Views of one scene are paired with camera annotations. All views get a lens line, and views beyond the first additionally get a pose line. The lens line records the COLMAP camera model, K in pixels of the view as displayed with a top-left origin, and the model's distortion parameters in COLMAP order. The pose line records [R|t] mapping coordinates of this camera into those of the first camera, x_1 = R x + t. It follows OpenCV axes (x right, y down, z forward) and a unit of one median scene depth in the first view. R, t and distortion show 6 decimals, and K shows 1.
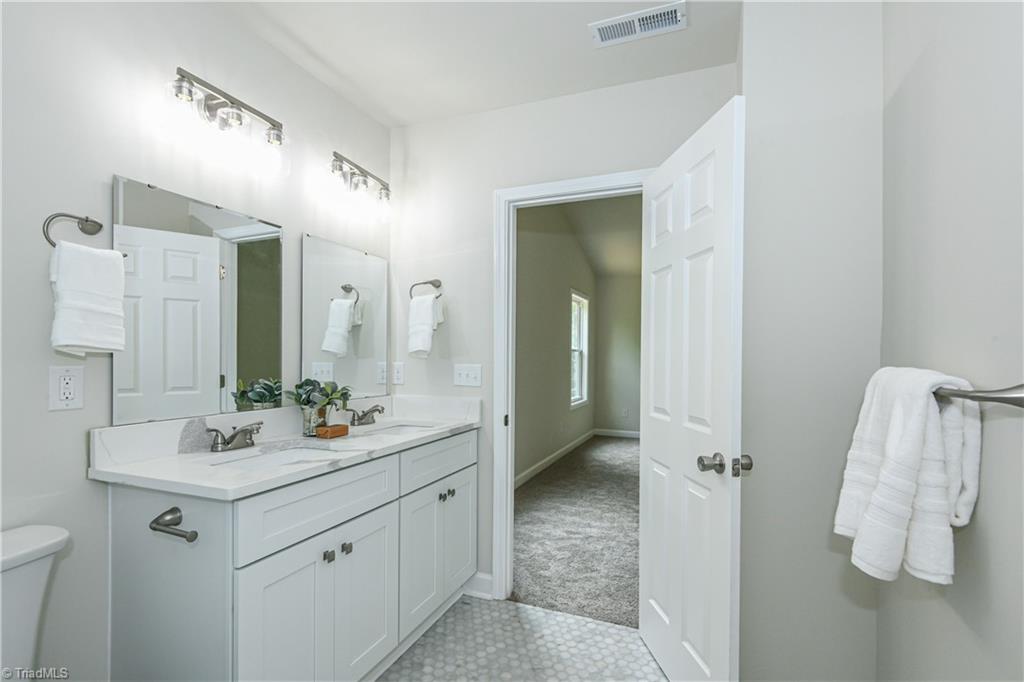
lens RADIAL K [[457.9, 0, 512.1], [0, 457.9, 352.2], [0, 0, 1]] dist [0.001093, 0.000043]
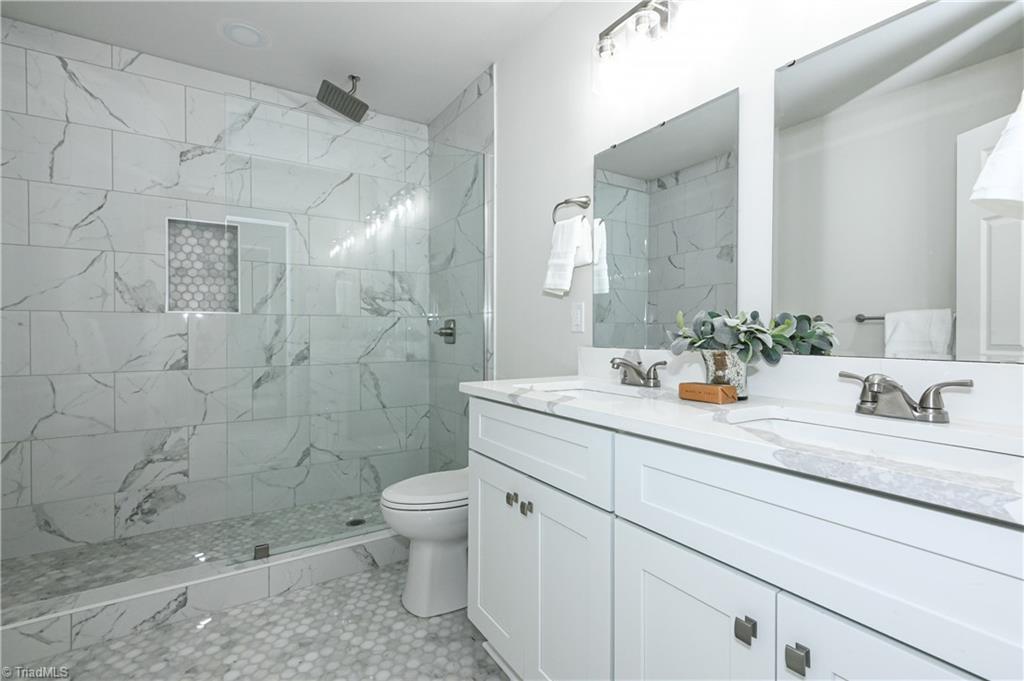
lens RADIAL K [[470.6, 0, 512.0], [0, 470.6, 340.5], [0, 0, 1]] dist [0.001780, -0.000368]
pose [[-0.569320, -0.003777, -0.822107, 0.326524], [-0.001774, 0.999993, -0.003366, 0.131805], [0.822114, -0.000458, -0.569323, 1.409829]]
